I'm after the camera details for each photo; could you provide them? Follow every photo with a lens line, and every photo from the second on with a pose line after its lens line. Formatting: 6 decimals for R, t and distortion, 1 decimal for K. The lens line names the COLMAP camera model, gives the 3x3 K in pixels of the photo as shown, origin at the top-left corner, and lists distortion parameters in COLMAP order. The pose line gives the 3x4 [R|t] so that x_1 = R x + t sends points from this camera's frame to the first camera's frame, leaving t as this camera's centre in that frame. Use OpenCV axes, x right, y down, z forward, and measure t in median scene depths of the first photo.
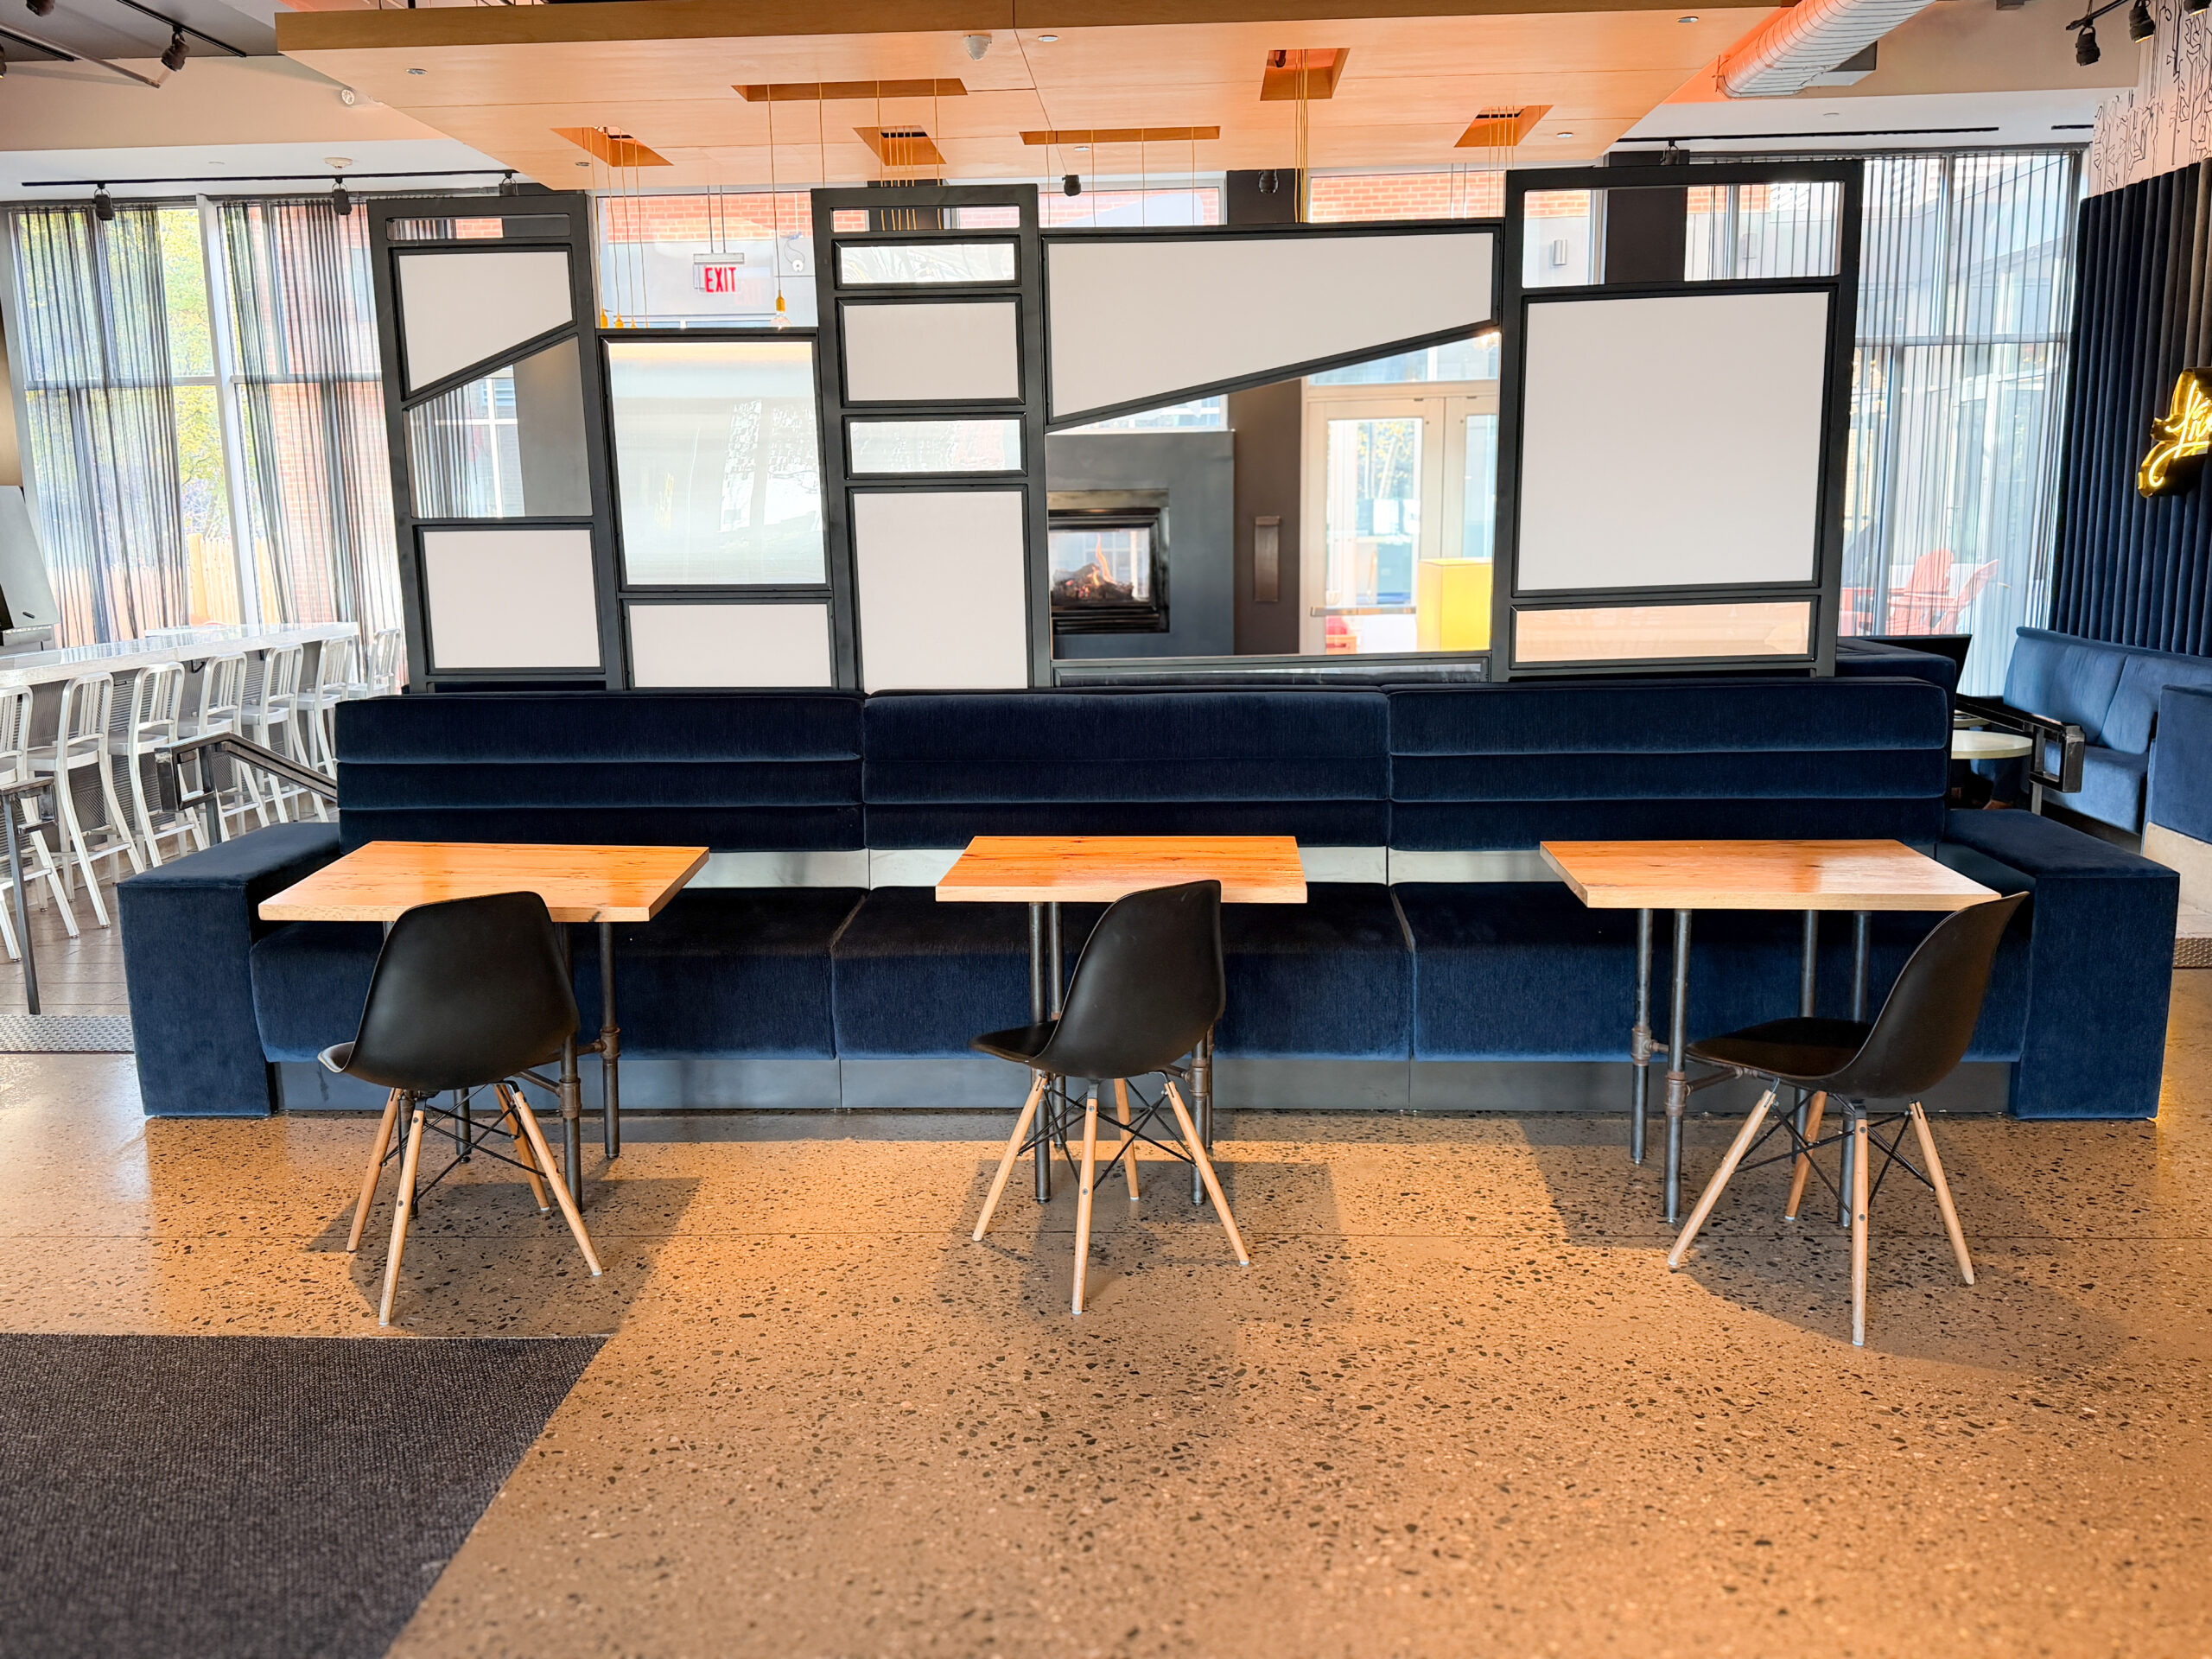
lens RADIAL K [[1828.4, 0, 1104.9], [0, 1828.4, 828.9], [0, 0, 1]] dist [0.065348, -0.002243]
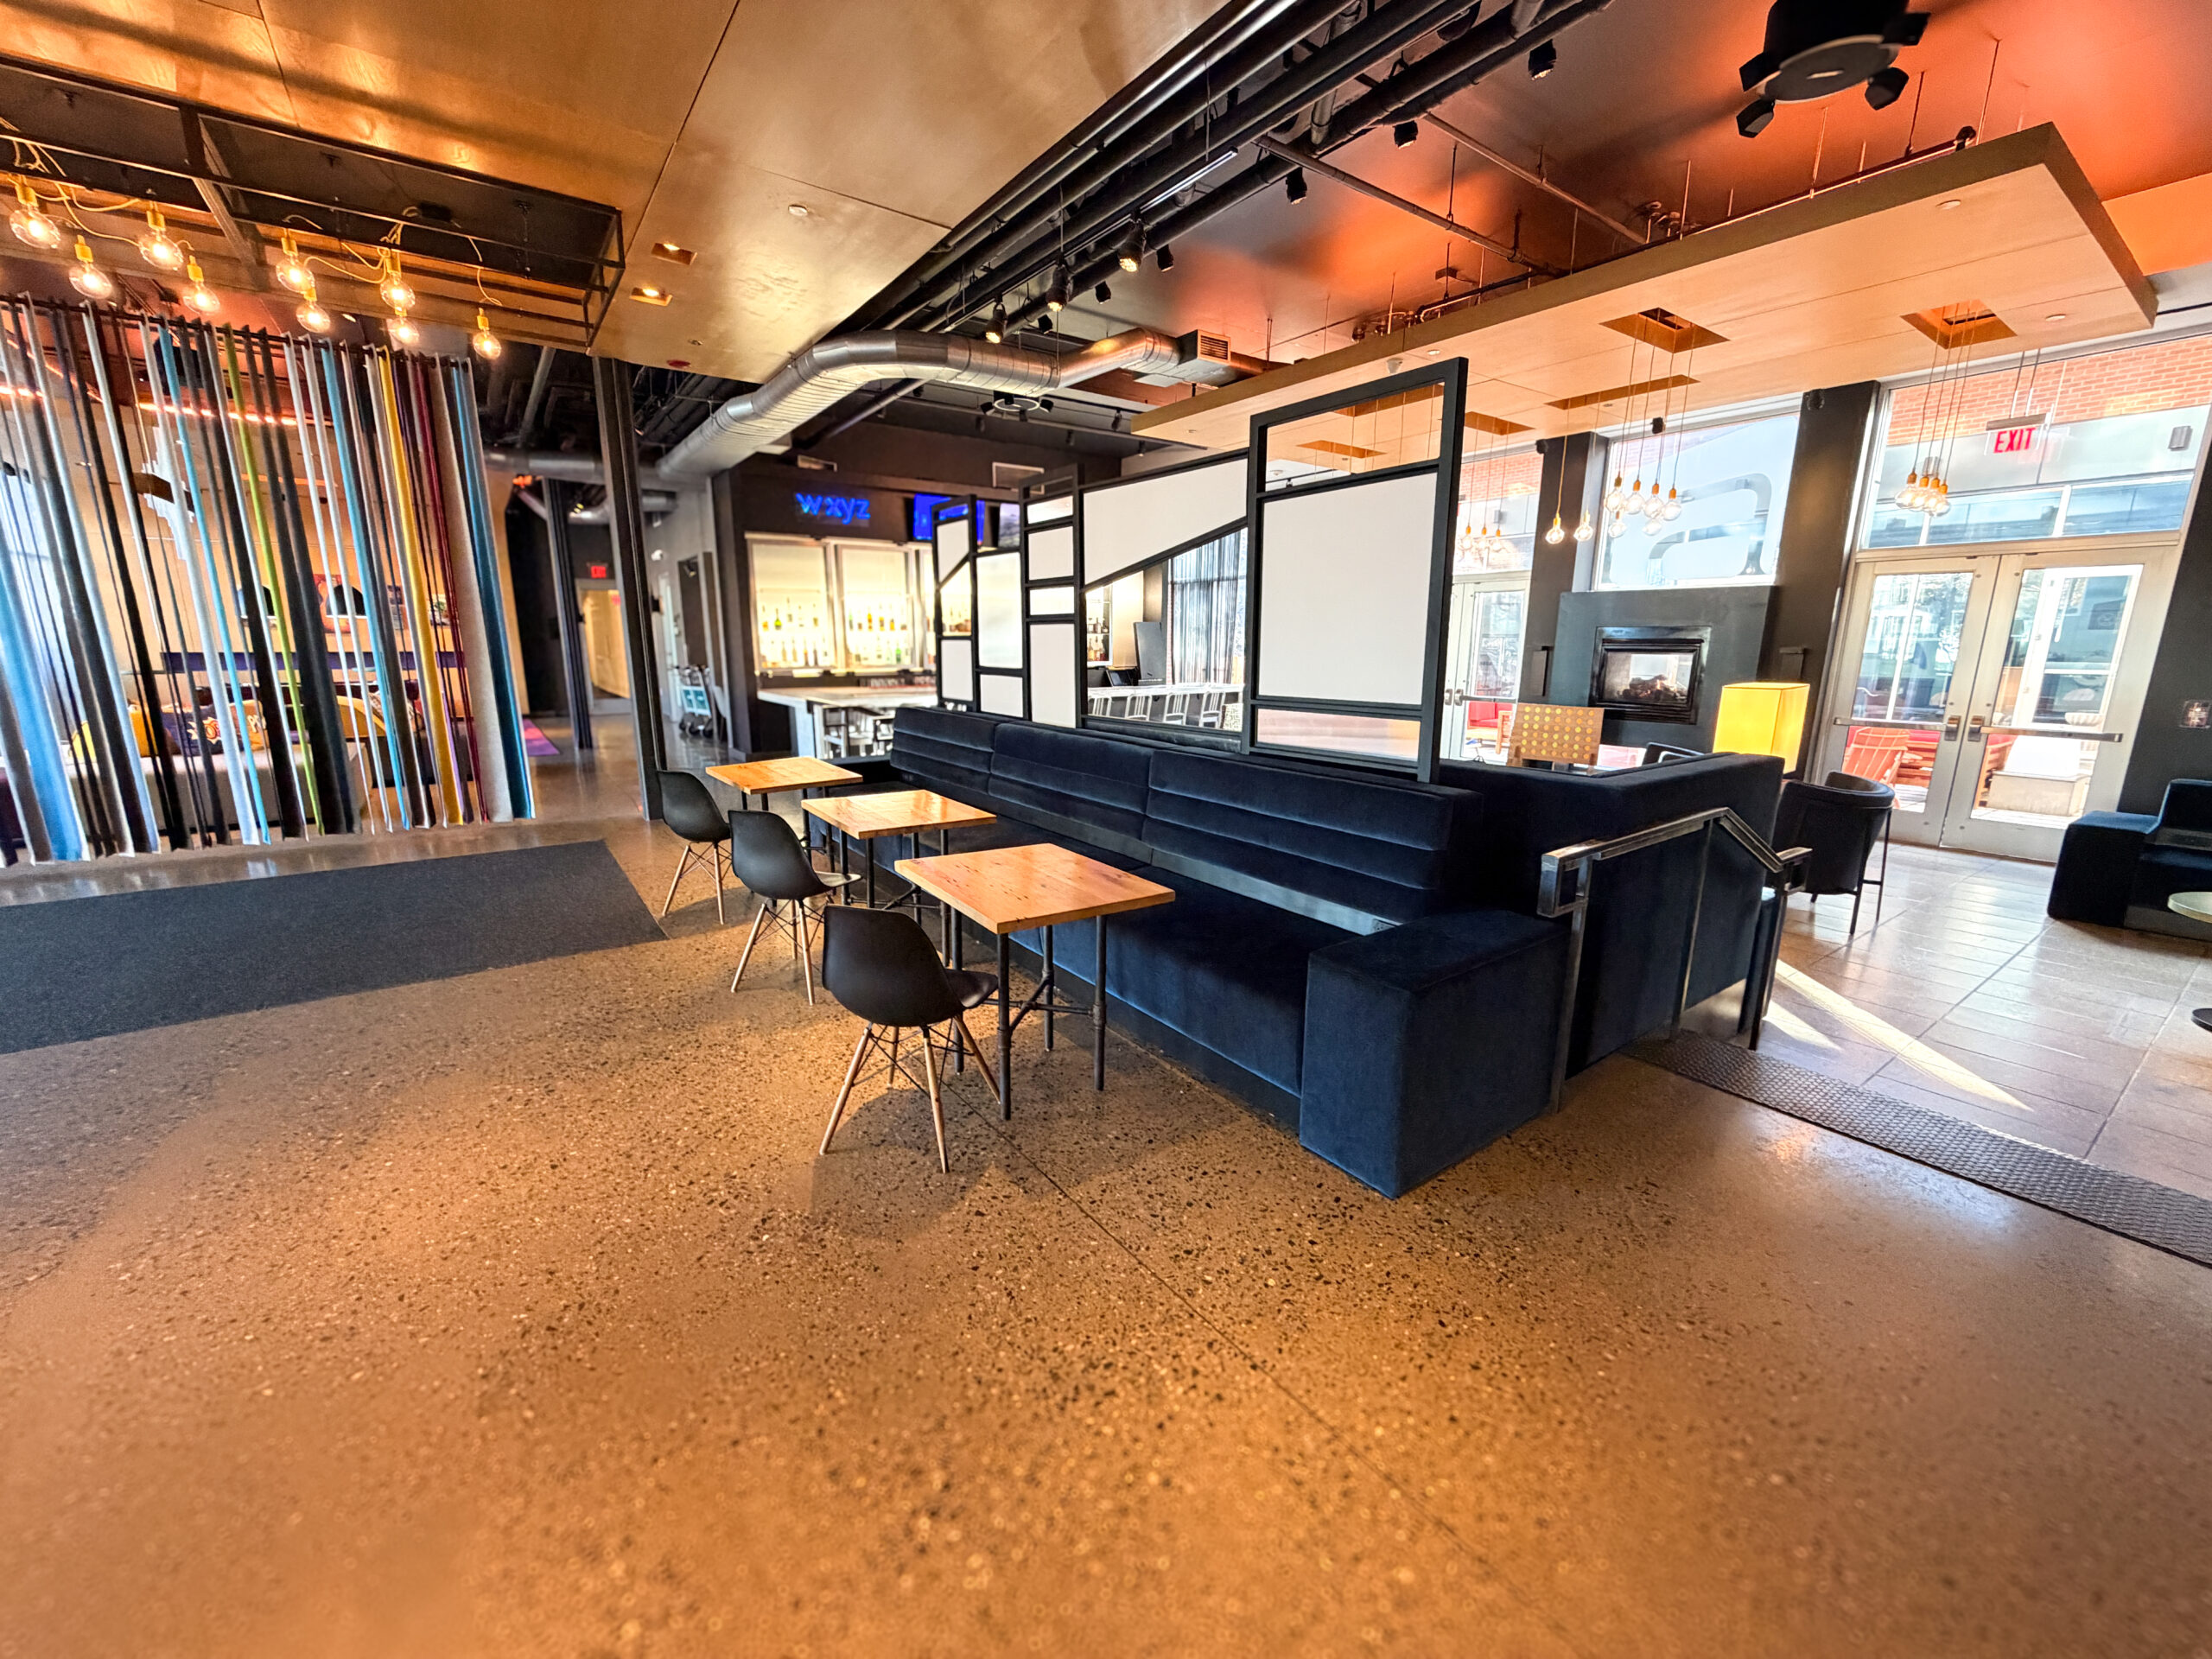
lens RADIAL K [[884.4, 0, 1106.8], [0, 884.4, 829.6], [0, 0, 1]] dist [-0.000239, 0.000026]
pose [[0.616970, 0.188169, -0.764160, 0.724200], [-0.151985, 0.981205, 0.118905, -0.088941], [0.772171, 0.042780, 0.633973, 0.447160]]
